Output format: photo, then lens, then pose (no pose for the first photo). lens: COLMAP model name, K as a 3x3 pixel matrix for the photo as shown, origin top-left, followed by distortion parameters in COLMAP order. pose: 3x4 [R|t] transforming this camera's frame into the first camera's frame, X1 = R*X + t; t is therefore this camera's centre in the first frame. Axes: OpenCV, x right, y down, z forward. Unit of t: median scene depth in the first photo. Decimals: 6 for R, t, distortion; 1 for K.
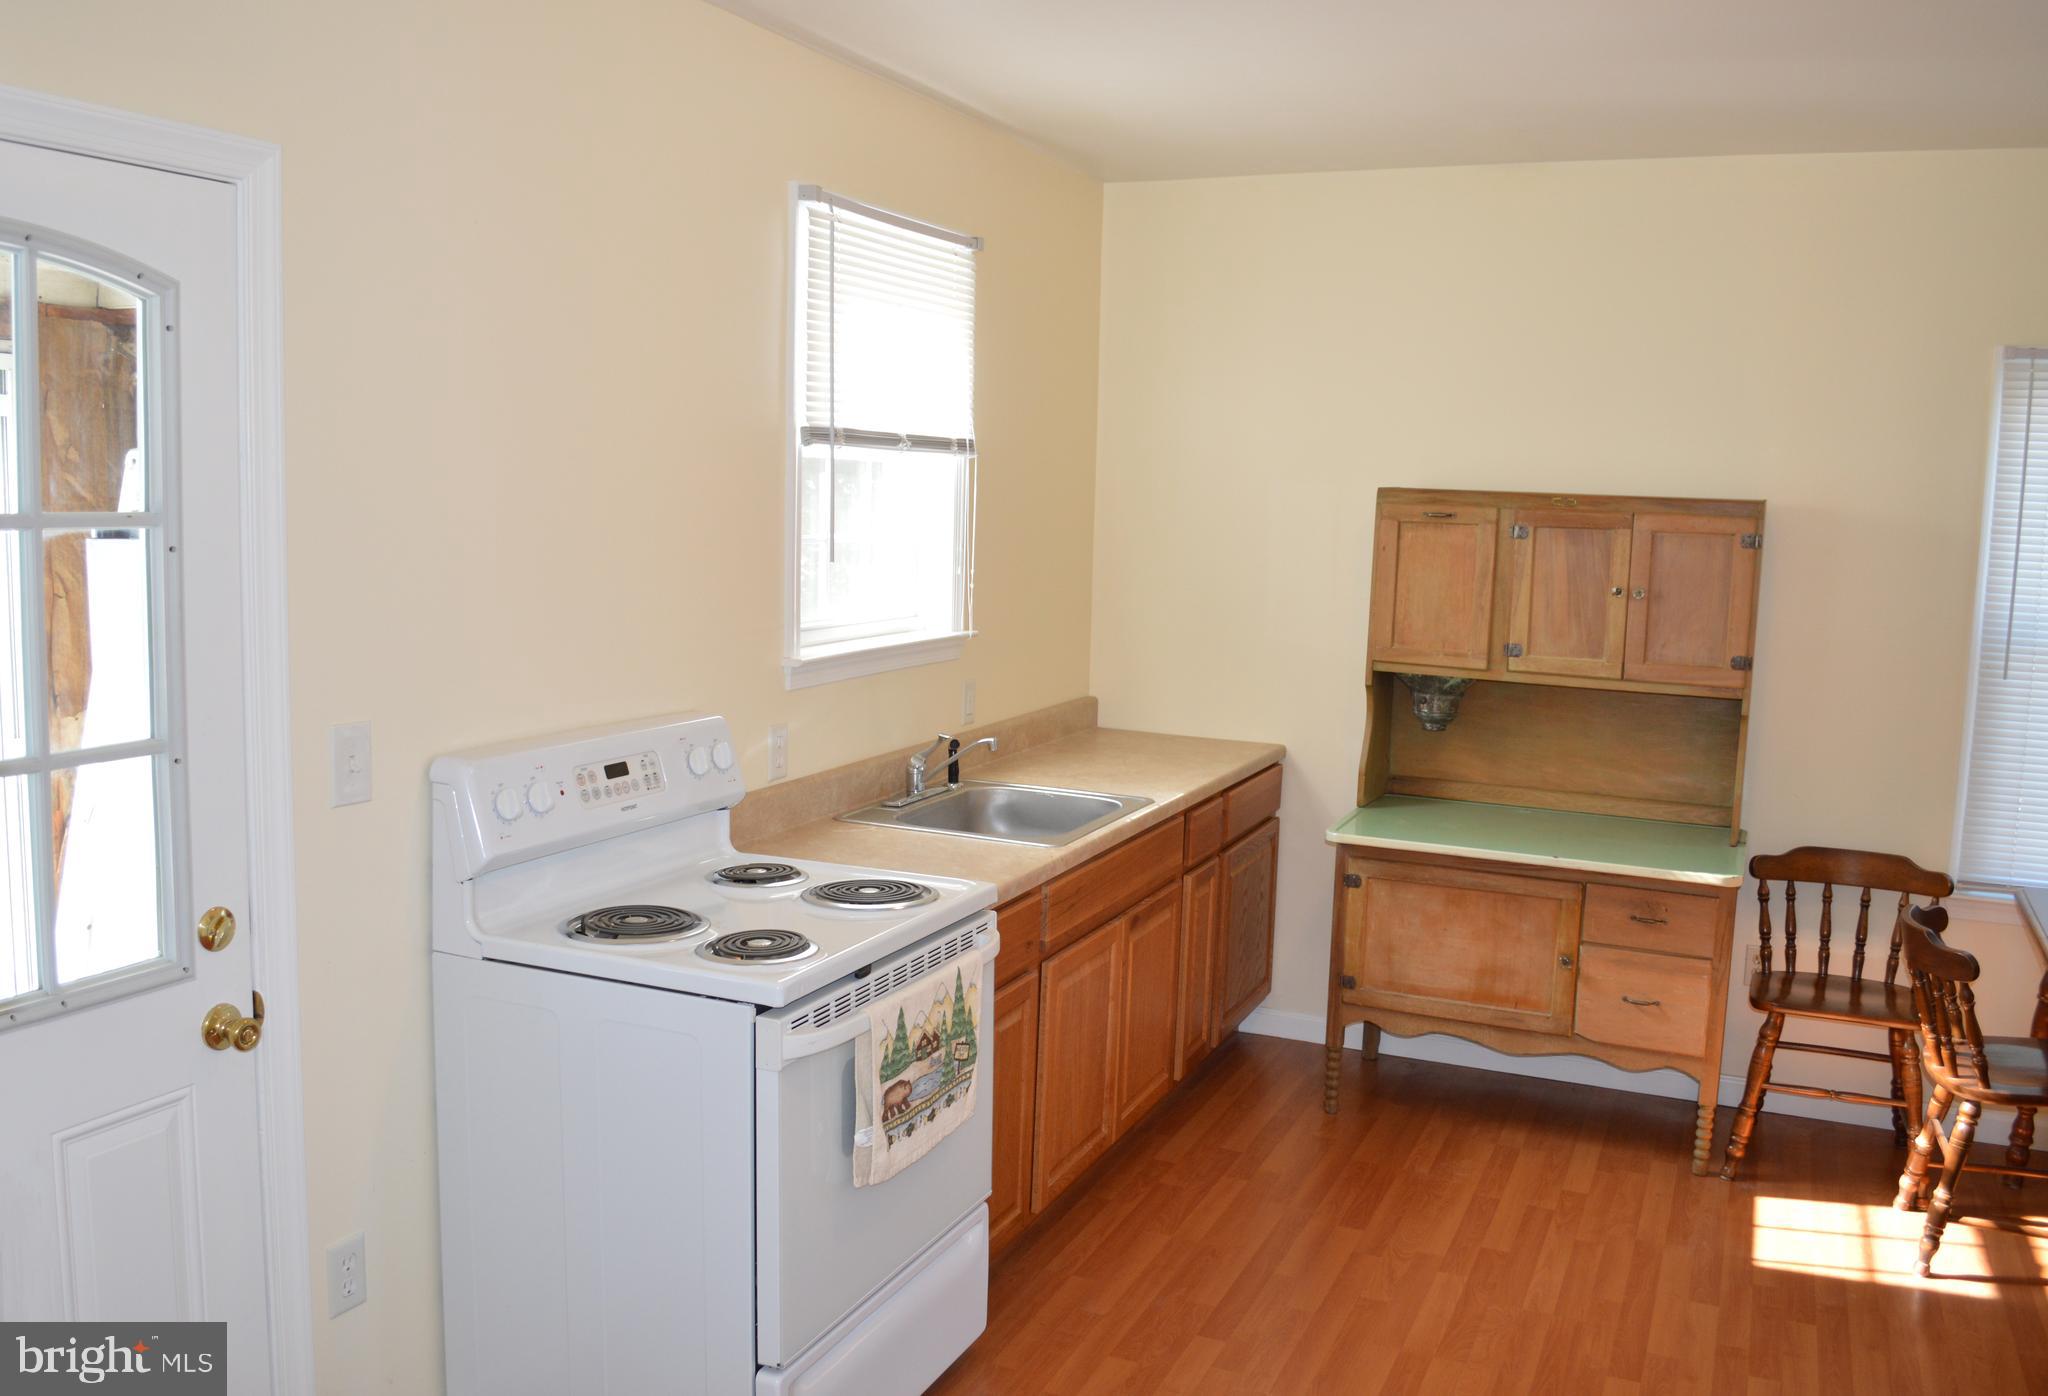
lens RADIAL K [[1745.3, 0, 1024.0], [0, 1745.3, 698.0], [0, 0, 1]] dist [-0.071821, 0.004513]
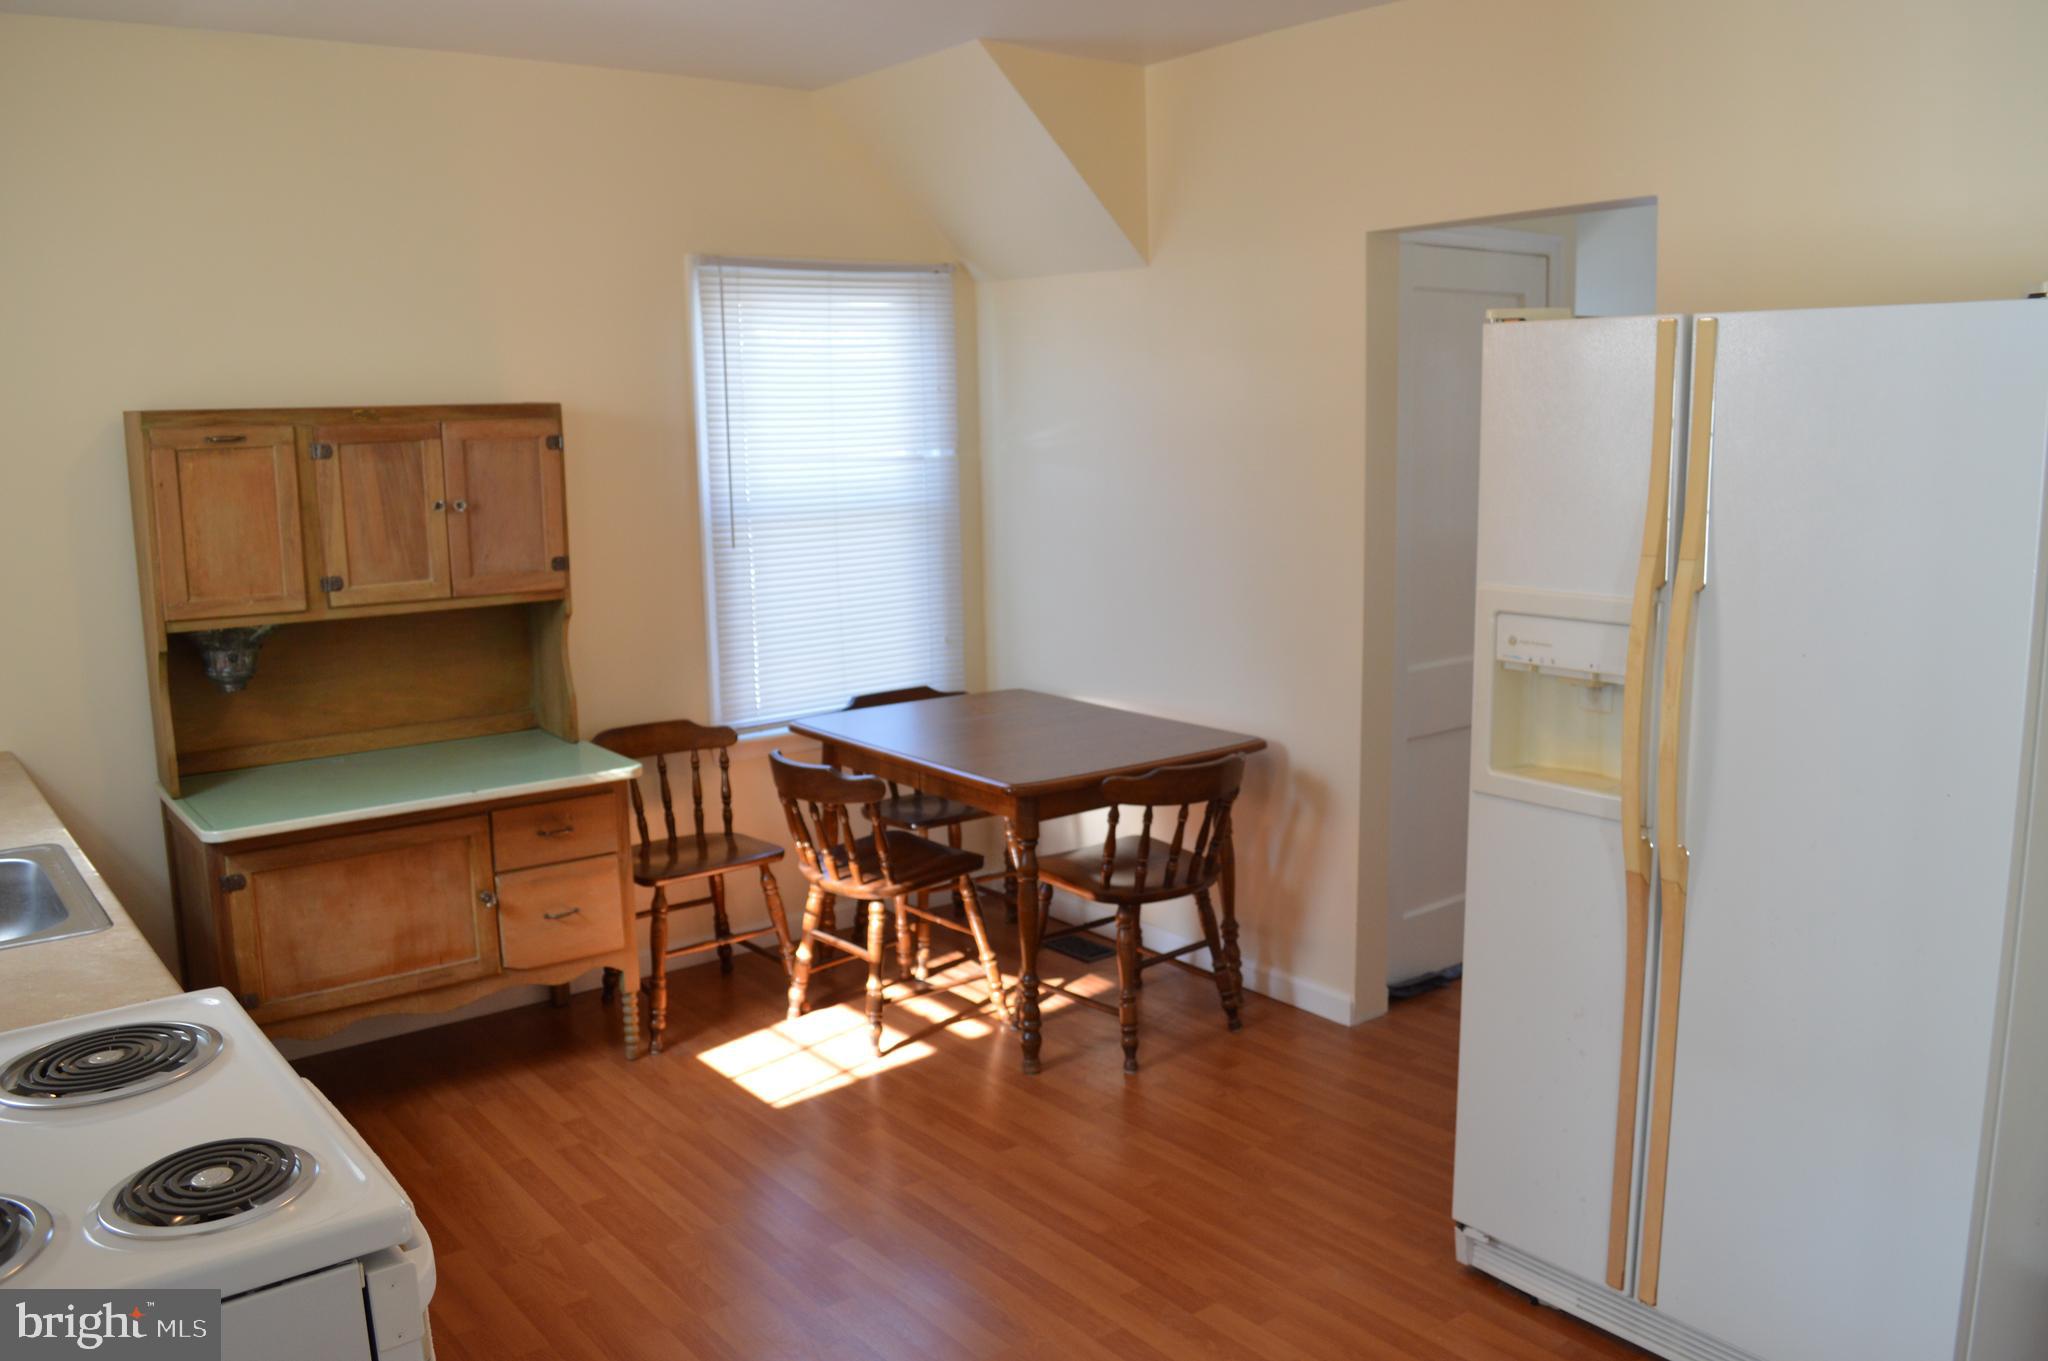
lens RADIAL K [[1614.0, 0, 1024.0], [0, 1614.0, 680.5], [0, 0, 1]] dist [-0.089822, 0.000602]
pose [[0.468359, -0.180677, 0.864867, -0.275542], [0.142534, 0.981498, 0.127854, -0.033357], [-0.871965, 0.063391, 0.485446, 0.304623]]
